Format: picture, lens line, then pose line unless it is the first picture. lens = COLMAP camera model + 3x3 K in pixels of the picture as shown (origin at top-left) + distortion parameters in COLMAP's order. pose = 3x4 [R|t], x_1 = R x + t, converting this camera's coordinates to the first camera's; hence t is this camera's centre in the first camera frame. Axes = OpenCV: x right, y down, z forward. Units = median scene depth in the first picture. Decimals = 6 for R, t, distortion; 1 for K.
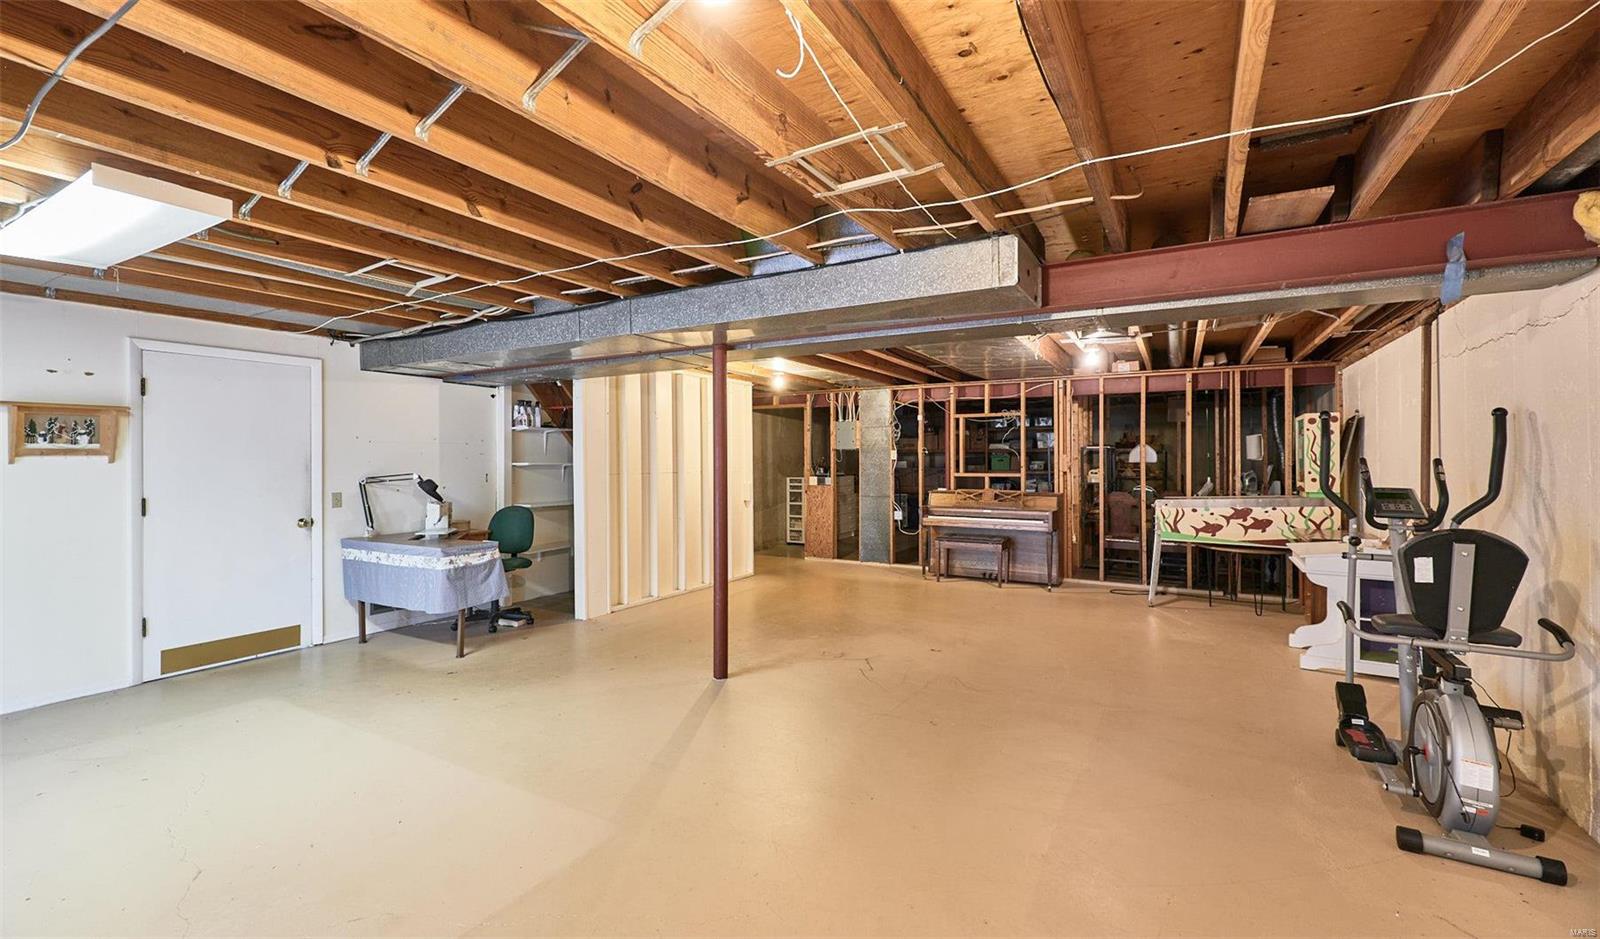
lens RADIAL K [[668.4, 0, 799.1], [0, 668.4, 457.7], [0, 0, 1]] dist [-0.001223, 0.000054]
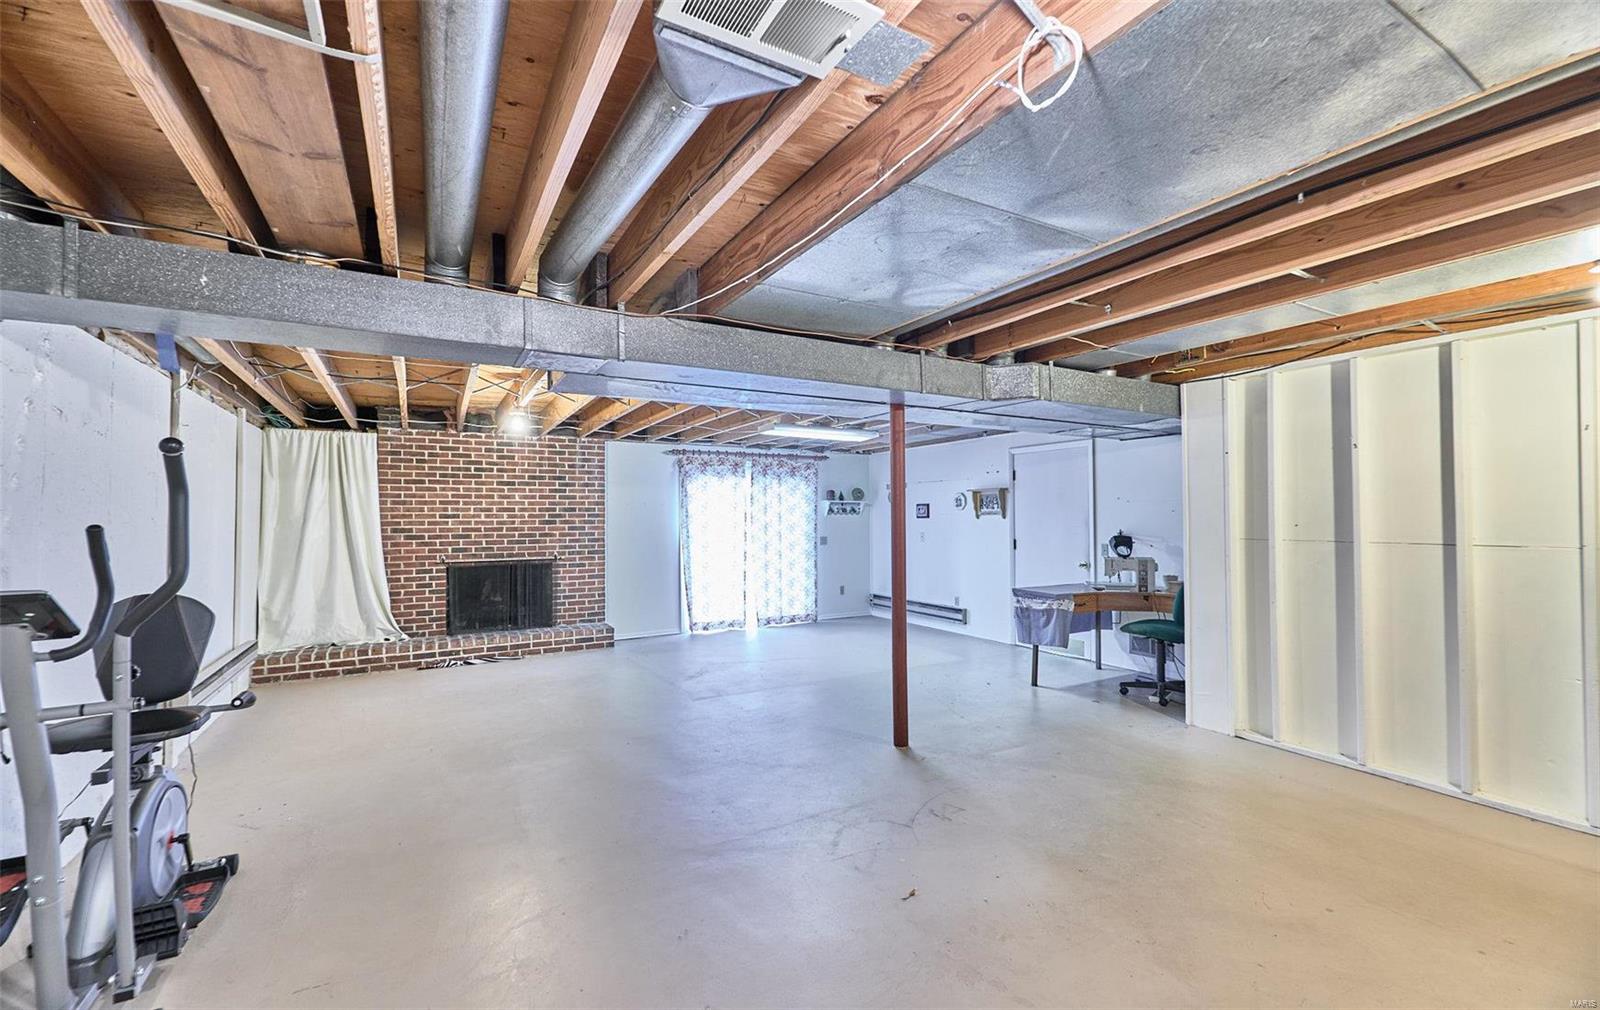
lens RADIAL K [[677.5, 0, 797.3], [0, 677.5, 515.7], [0, 0, 1]] dist [0.012840, -0.000951]
pose [[-0.513733, 0.002822, -0.857945, 0.843577], [0.006592, 0.999978, -0.000658, -0.004410], [0.857925, -0.005994, -0.513740, 1.442099]]
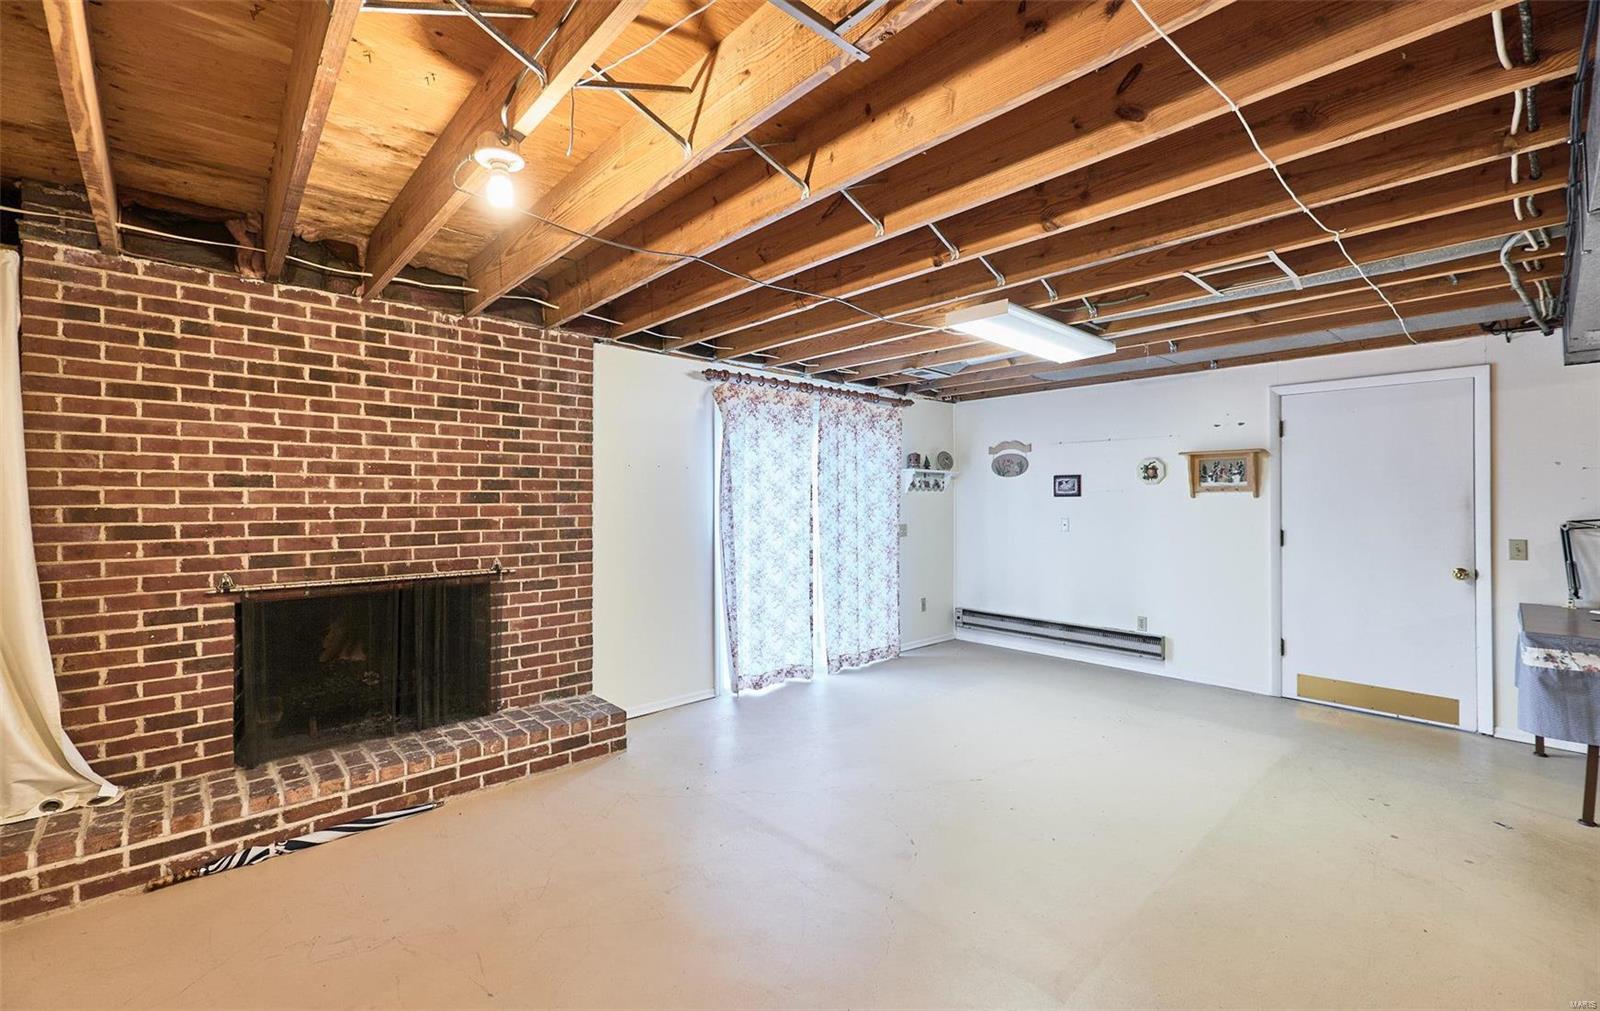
lens RADIAL K [[677.5, 0, 801.5], [0, 677.5, 503.5], [0, 0, 1]] dist [0.012840, -0.000951]
pose [[-0.306039, 0.007096, -0.951993, 0.334575], [0.000126, 0.999973, 0.007413, 0.008525], [0.952019, 0.002149, -0.306032, 0.597242]]
